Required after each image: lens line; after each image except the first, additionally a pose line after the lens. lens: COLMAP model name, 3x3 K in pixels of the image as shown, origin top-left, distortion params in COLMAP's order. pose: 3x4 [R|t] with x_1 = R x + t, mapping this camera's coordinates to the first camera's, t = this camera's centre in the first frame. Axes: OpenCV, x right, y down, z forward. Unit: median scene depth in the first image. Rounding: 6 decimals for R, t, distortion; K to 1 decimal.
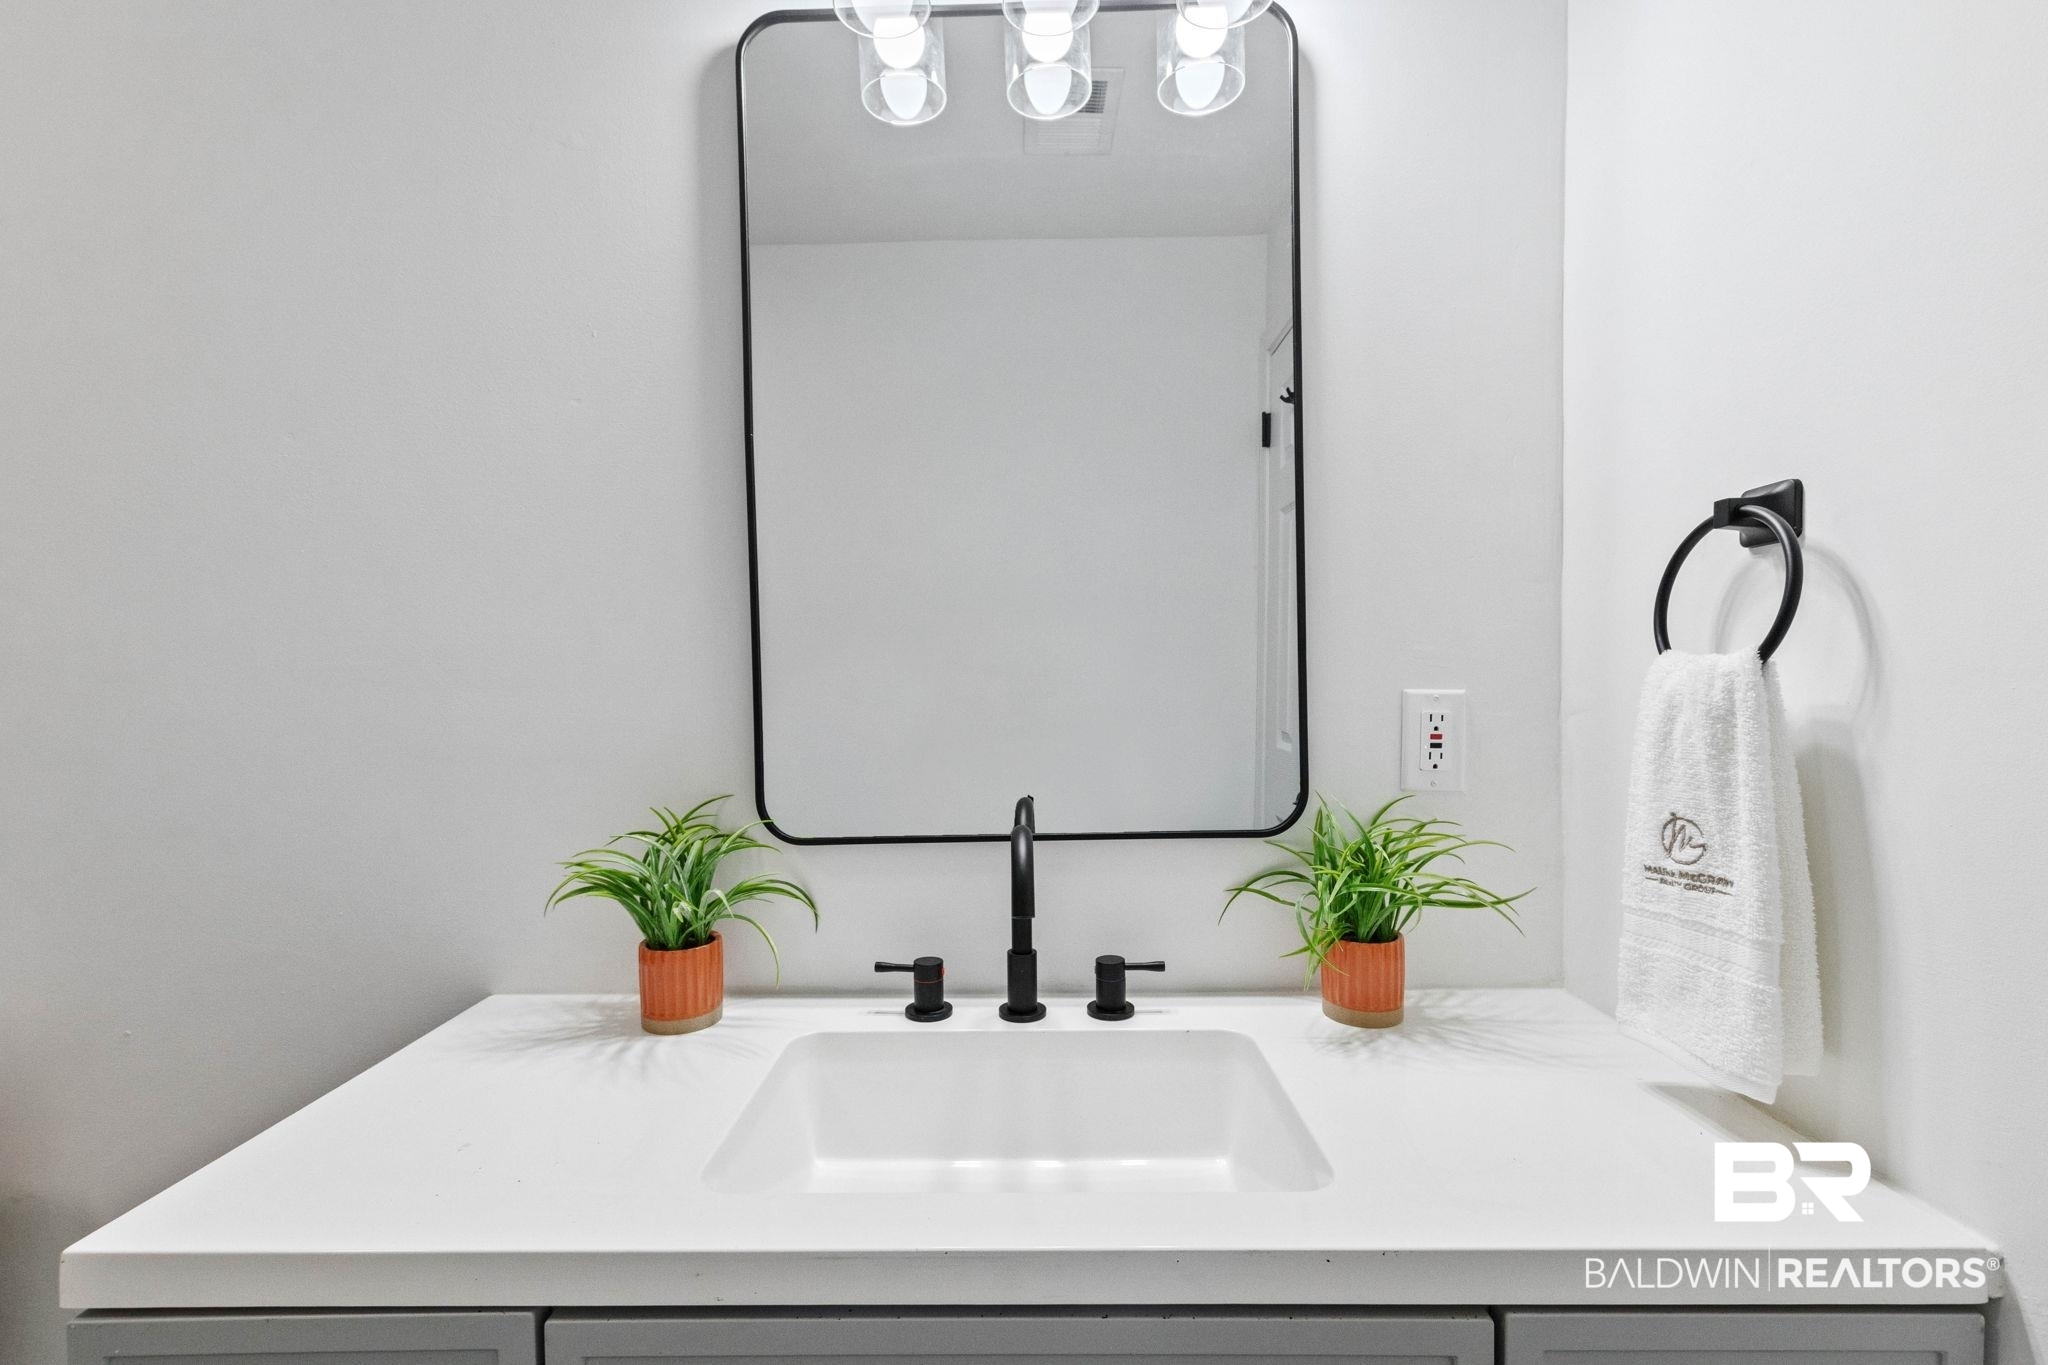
lens RADIAL K [[936.0, 0, 1027.2], [0, 936.0, 673.1], [0, 0, 1]] dist [0.003234, -0.000900]
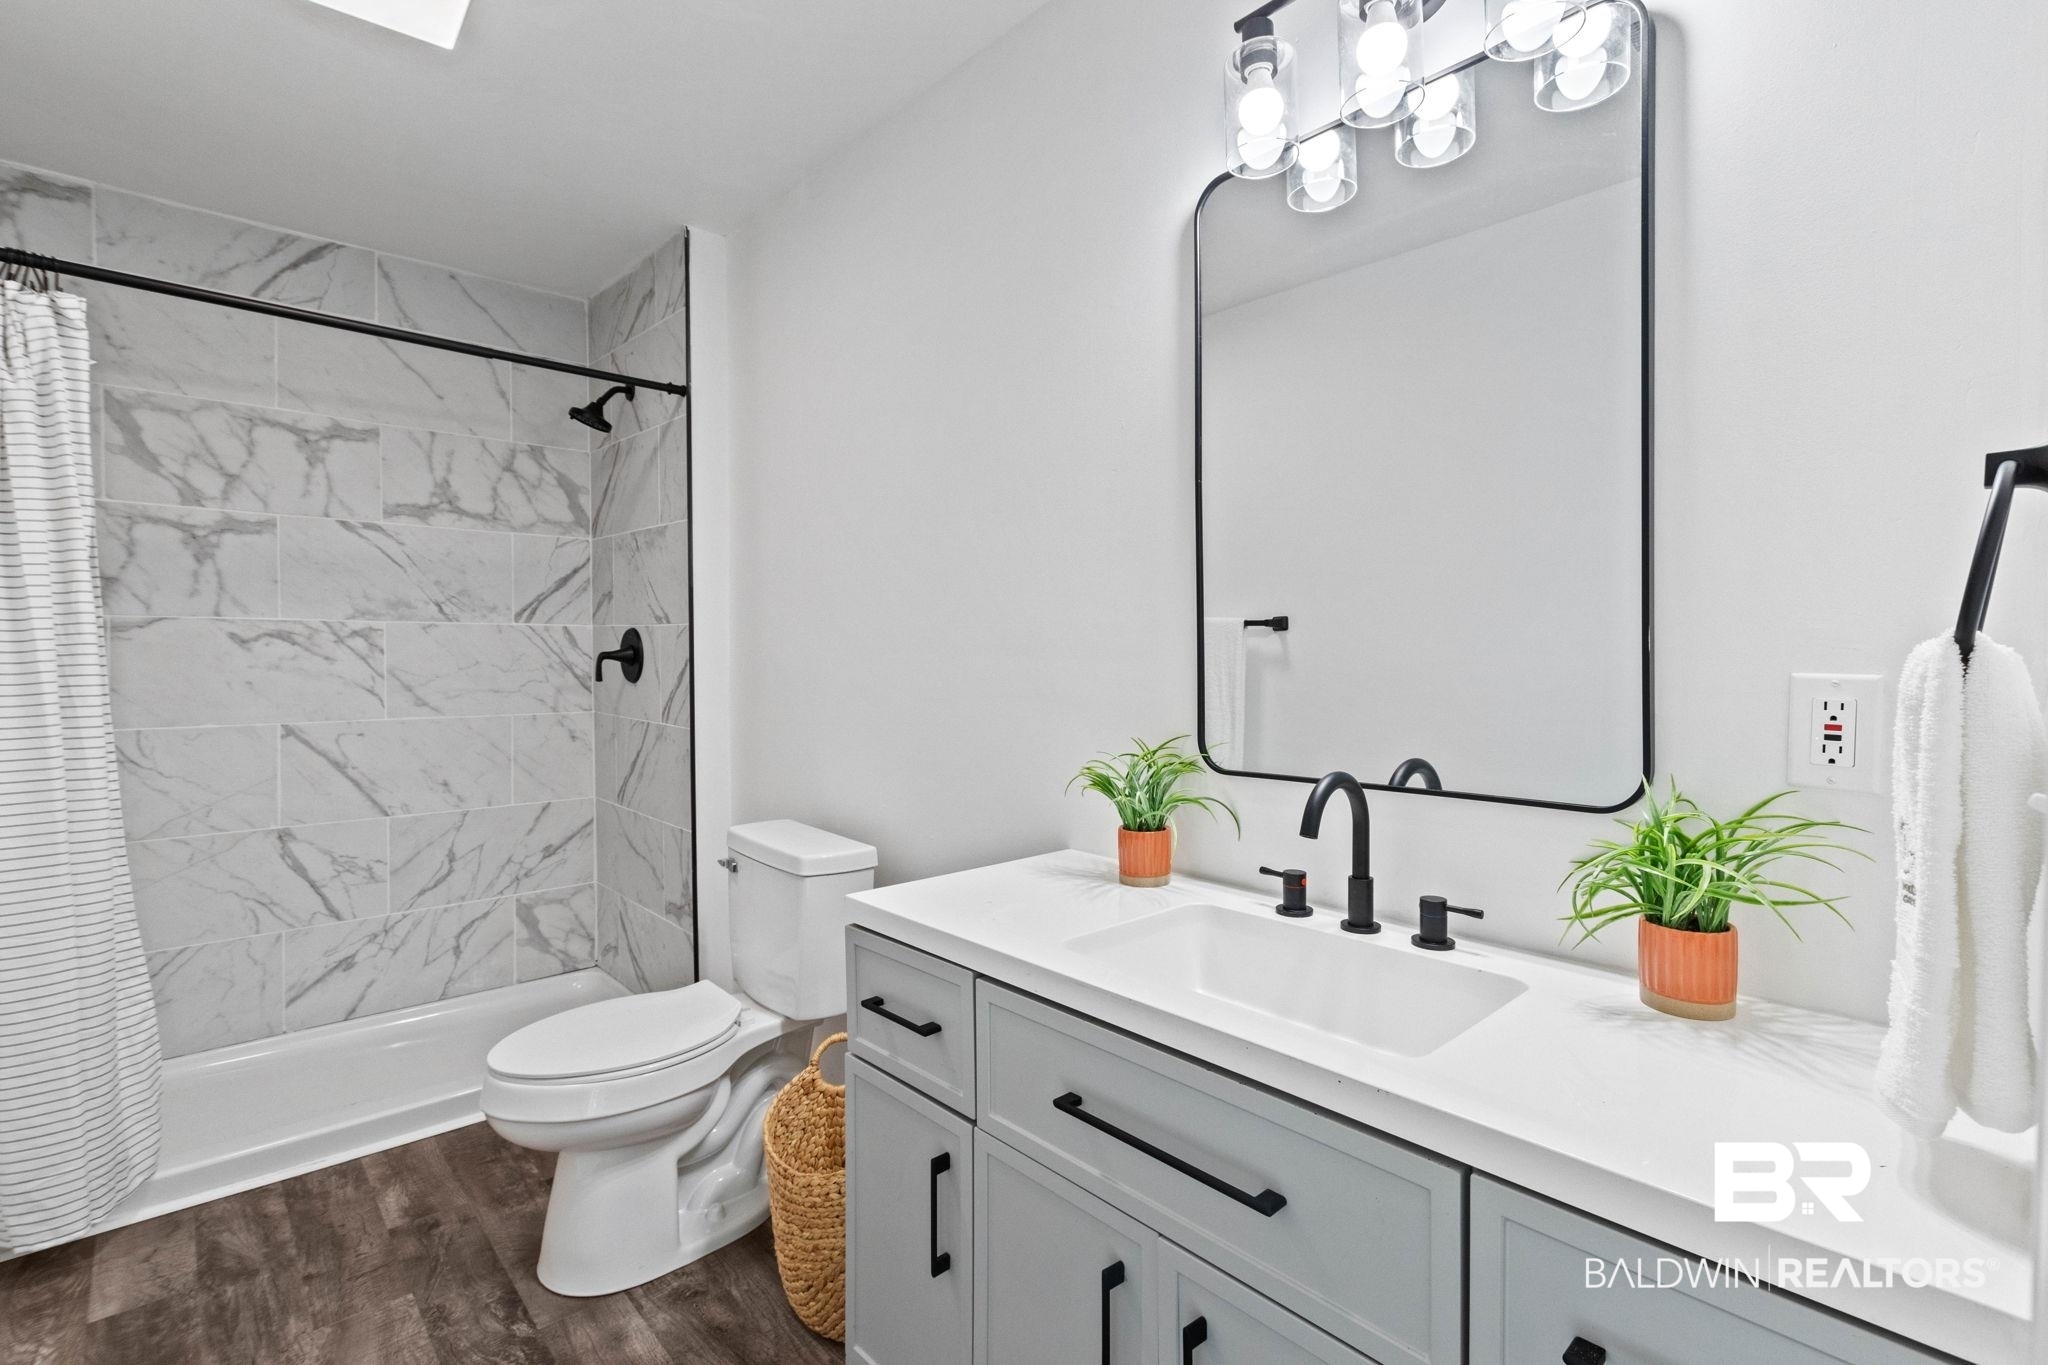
lens RADIAL K [[946.0, 0, 1029.2], [0, 946.0, 661.3], [0, 0, 1]] dist [0.002127, -0.000009]
pose [[0.685386, 0.017836, -0.727962, 0.592262], [-0.007310, 0.999818, 0.017615, -0.004346], [0.728144, -0.006752, 0.685391, -0.161347]]
